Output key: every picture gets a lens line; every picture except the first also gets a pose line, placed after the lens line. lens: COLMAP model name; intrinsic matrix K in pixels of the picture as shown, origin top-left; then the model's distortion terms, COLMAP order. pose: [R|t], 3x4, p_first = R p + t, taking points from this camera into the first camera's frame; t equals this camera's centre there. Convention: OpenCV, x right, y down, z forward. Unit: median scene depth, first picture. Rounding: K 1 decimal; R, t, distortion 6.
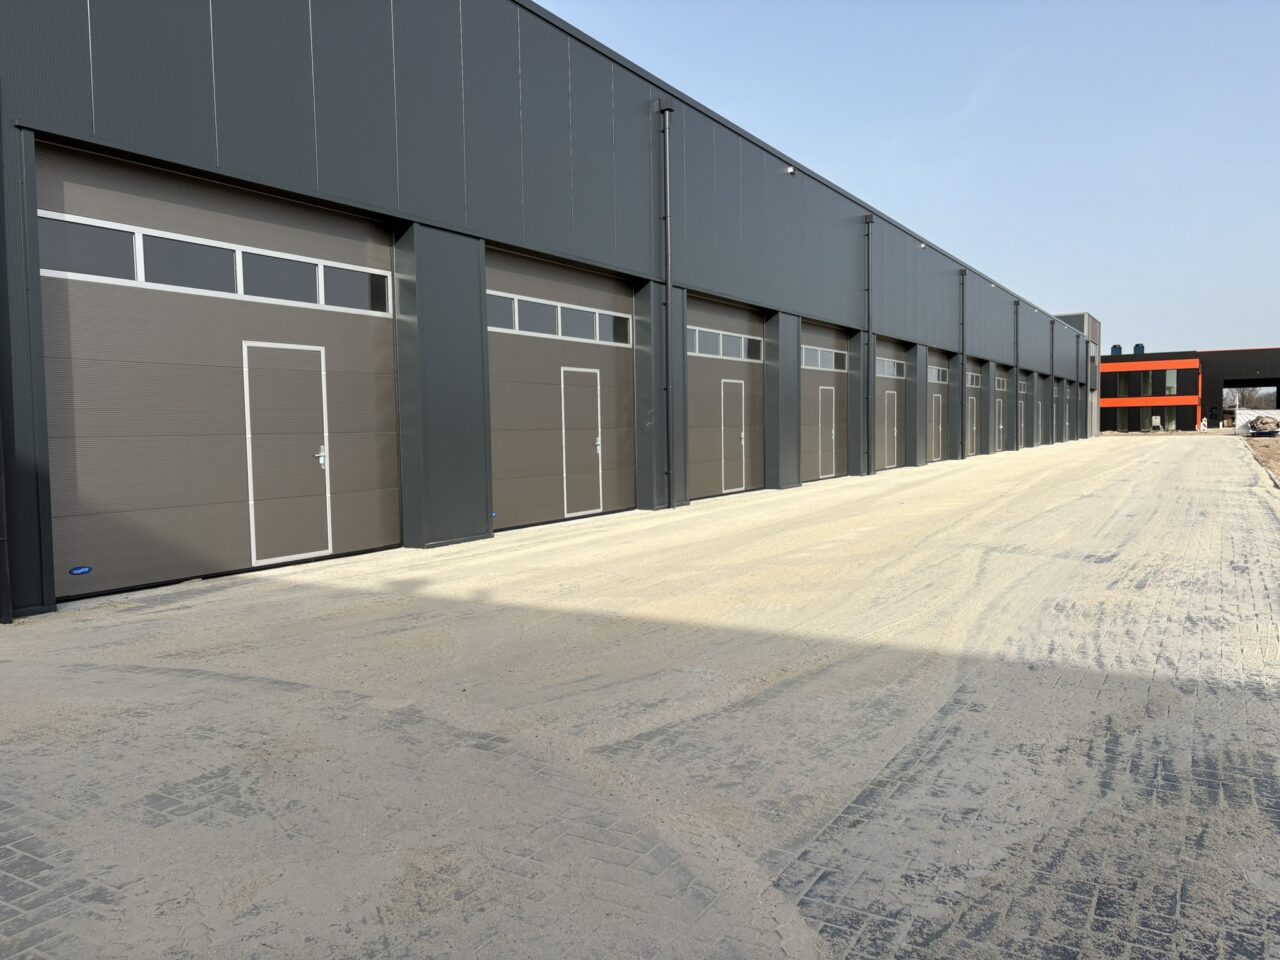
lens RADIAL K [[959.7, 0, 640.0], [0, 959.7, 480.0], [0, 0, 1]] dist [0.081013, -0.097753]
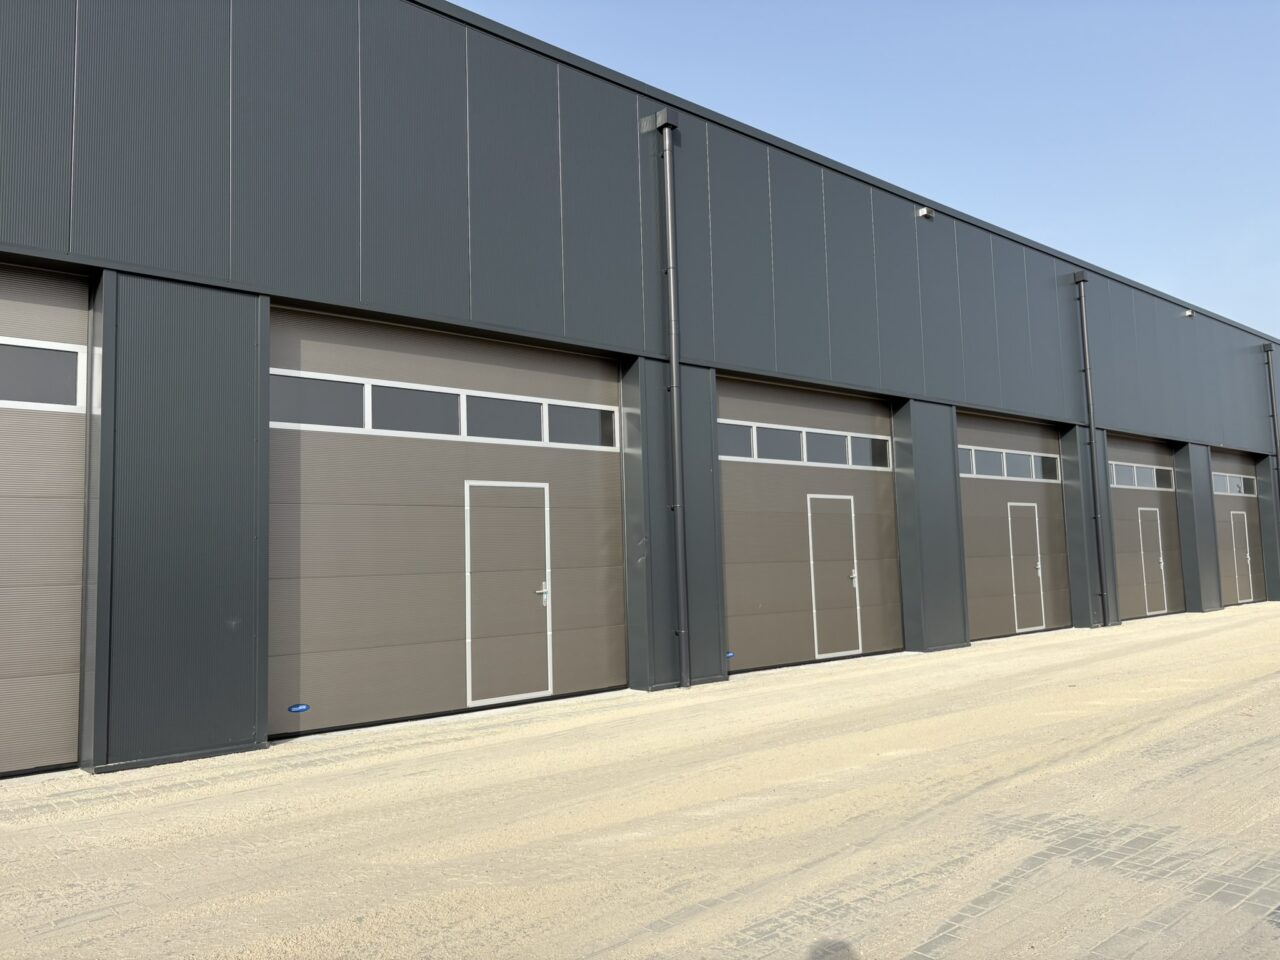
lens RADIAL K [[934.4, 0, 640.0], [0, 934.4, 480.0], [0, 0, 1]] dist [0.033628, -0.007229]
pose [[0.946431, -0.041111, -0.320279, 0.075673], [-0.003563, 0.990473, -0.137664, -0.008172], [0.322887, 0.131430, 0.937267, 0.125735]]
